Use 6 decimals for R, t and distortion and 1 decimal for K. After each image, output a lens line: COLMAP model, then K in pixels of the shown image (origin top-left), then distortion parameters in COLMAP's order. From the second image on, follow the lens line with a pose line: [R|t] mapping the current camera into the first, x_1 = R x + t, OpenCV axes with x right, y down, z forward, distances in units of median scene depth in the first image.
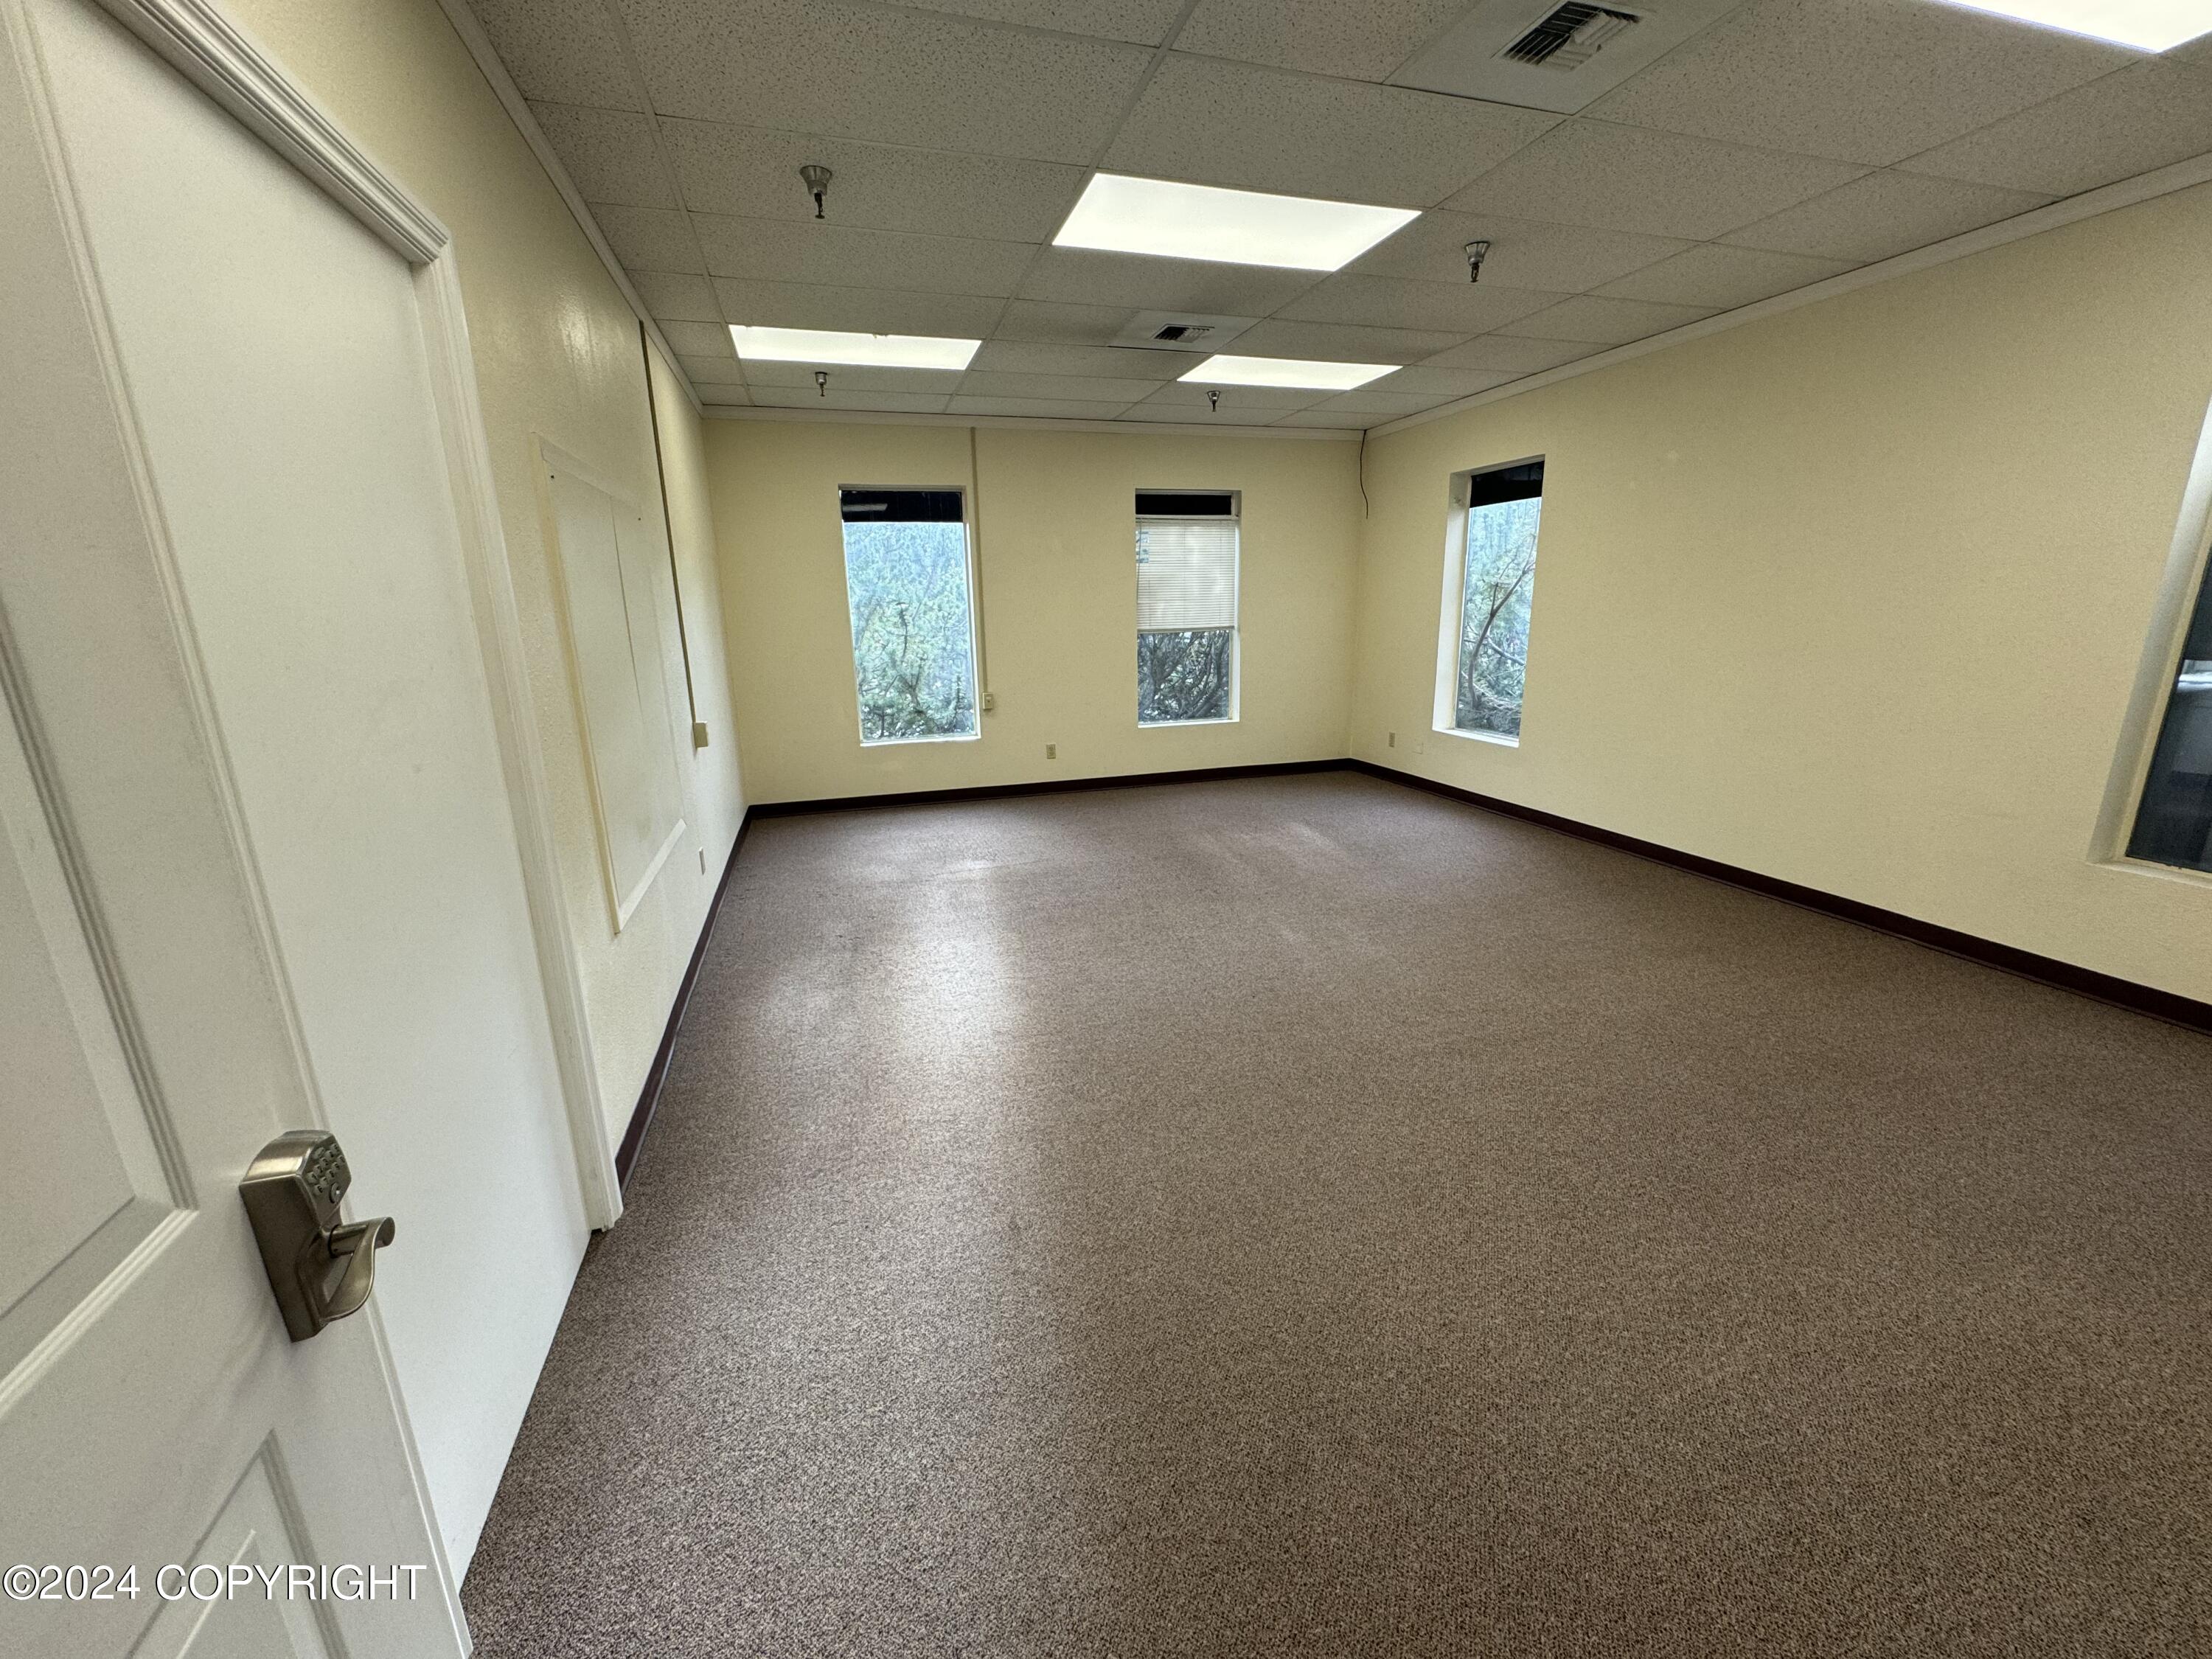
lens RADIAL K [[885.4, 0, 1104.8], [0, 885.4, 826.5], [0, 0, 1]] dist [-0.000438, -0.000118]
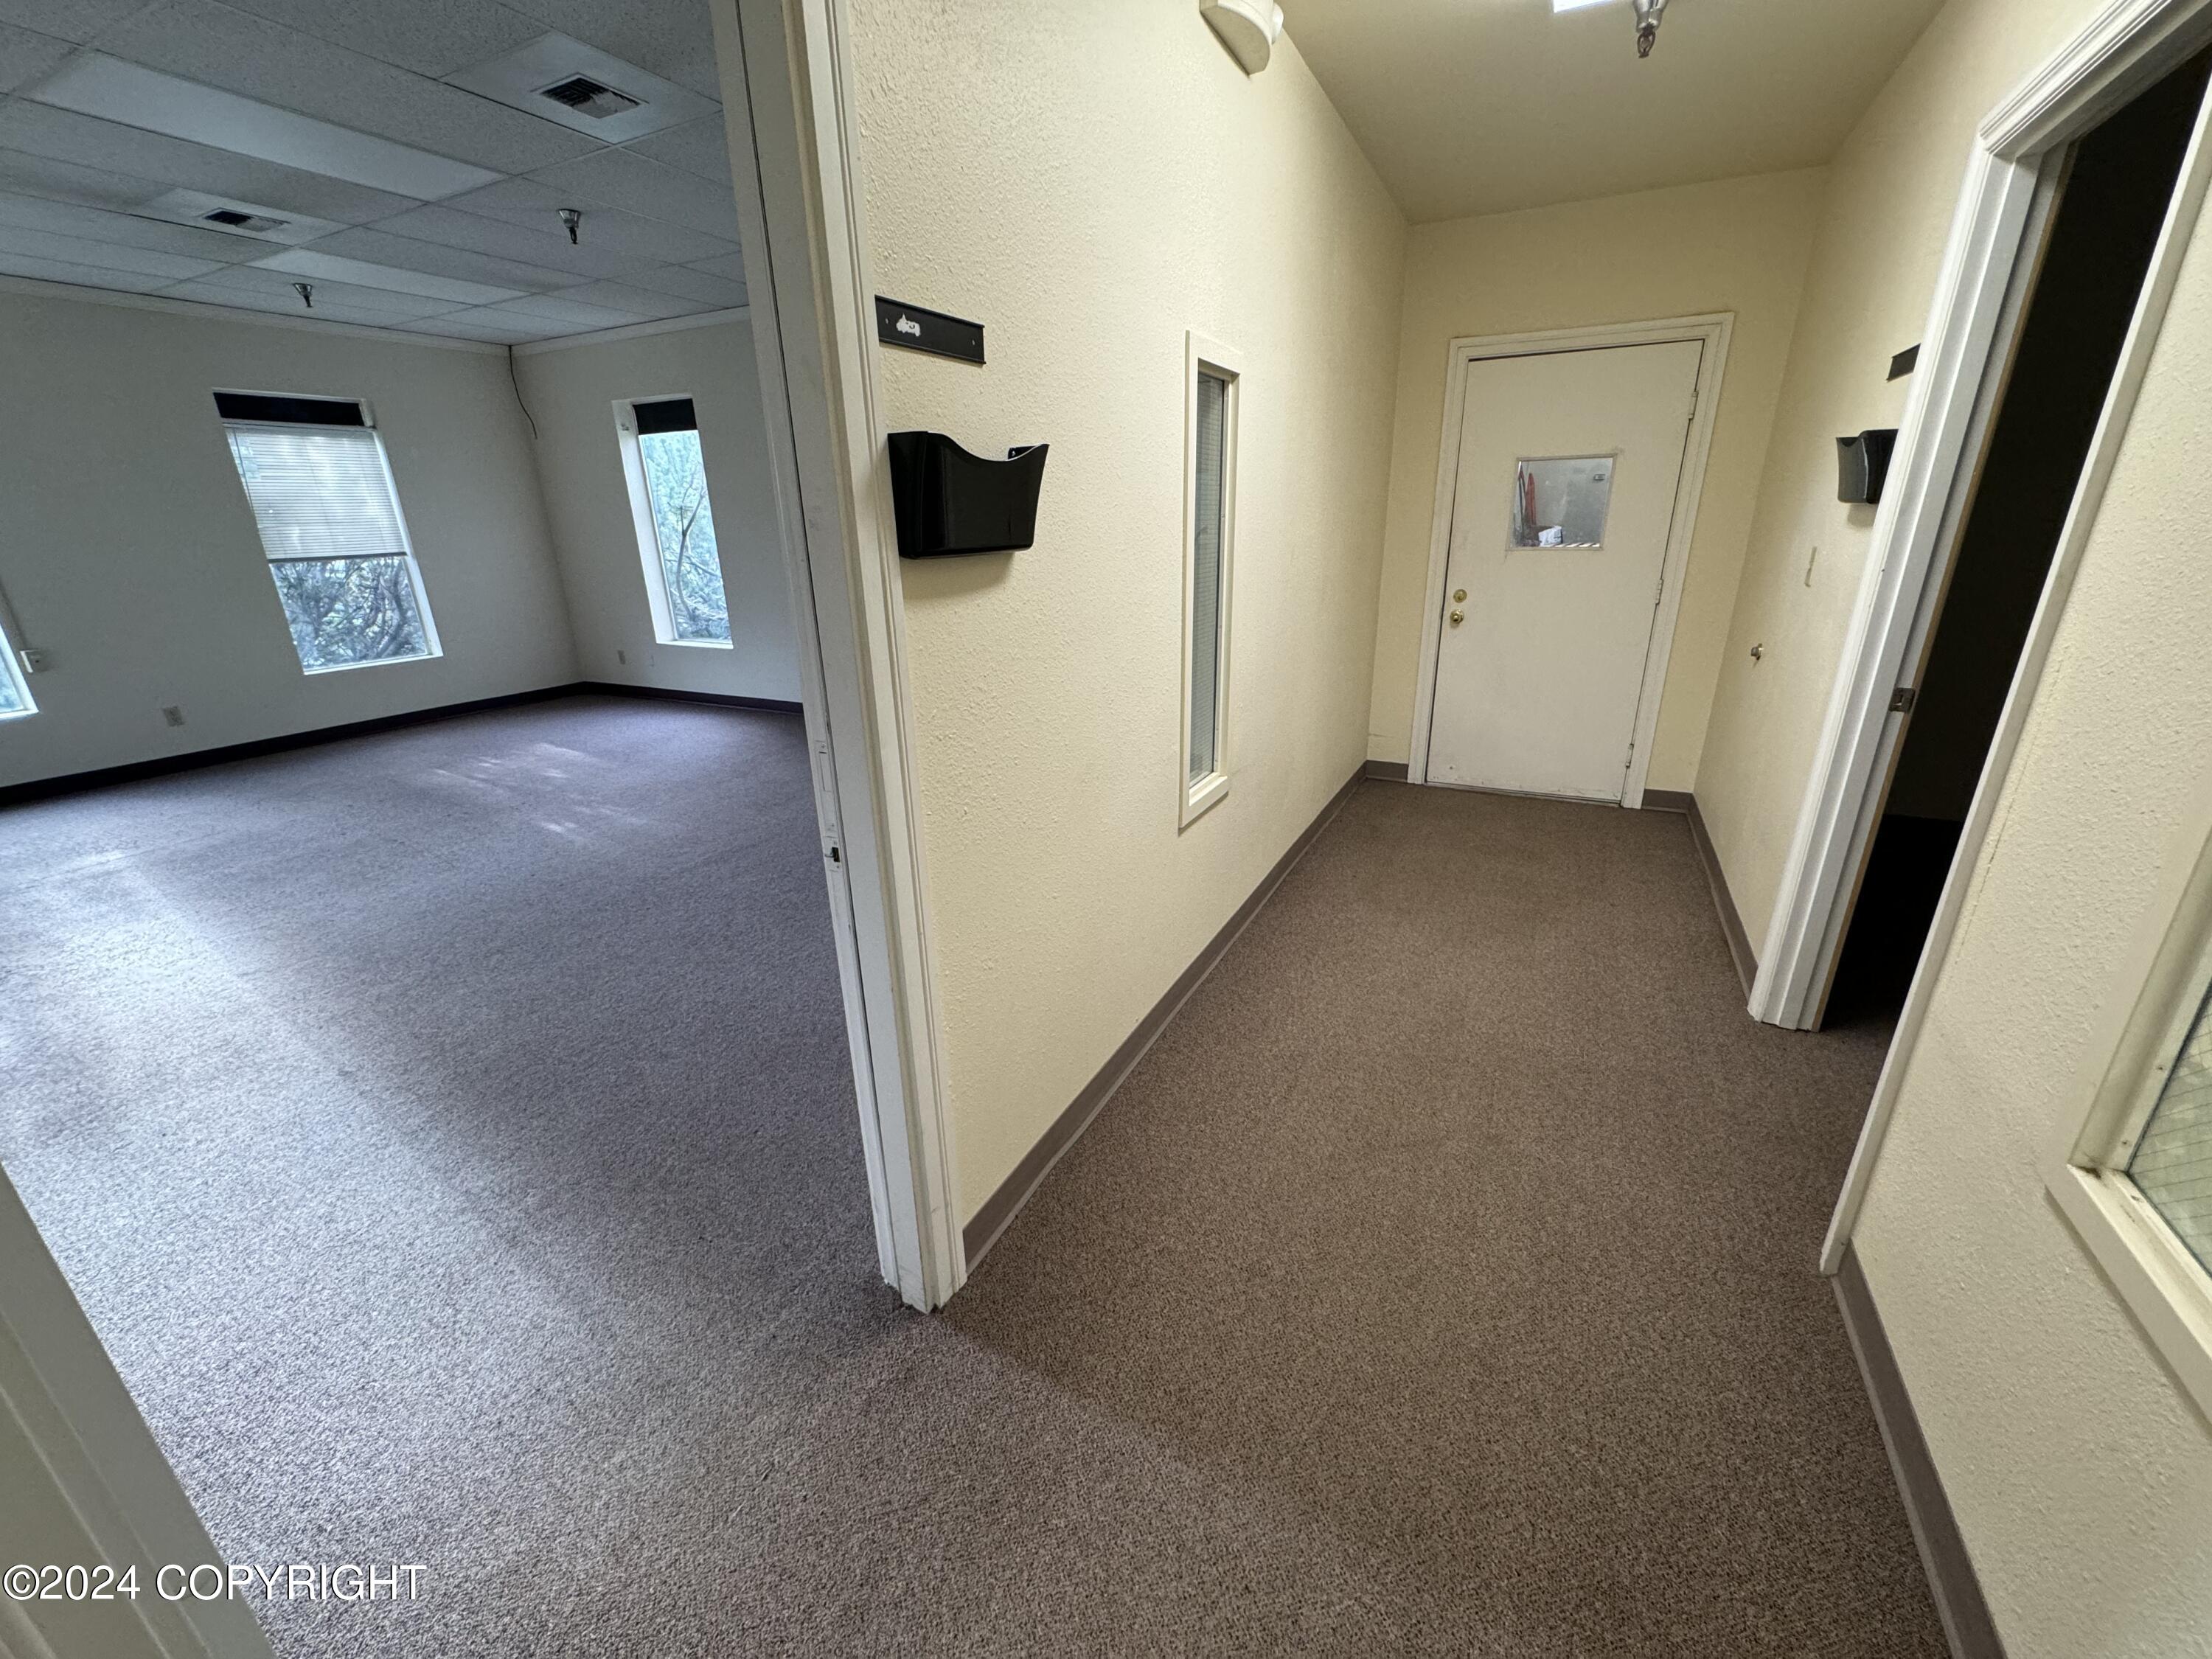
lens RADIAL K [[885.4, 0, 1101.0], [0, 885.4, 831.4], [0, 0, 1]] dist [-0.000438, -0.000118]
pose [[0.701073, -0.237331, 0.672436, -0.043398], [0.181480, 0.971323, 0.153613, 0.057074], [-0.689610, 0.014339, 0.724039, -0.199520]]
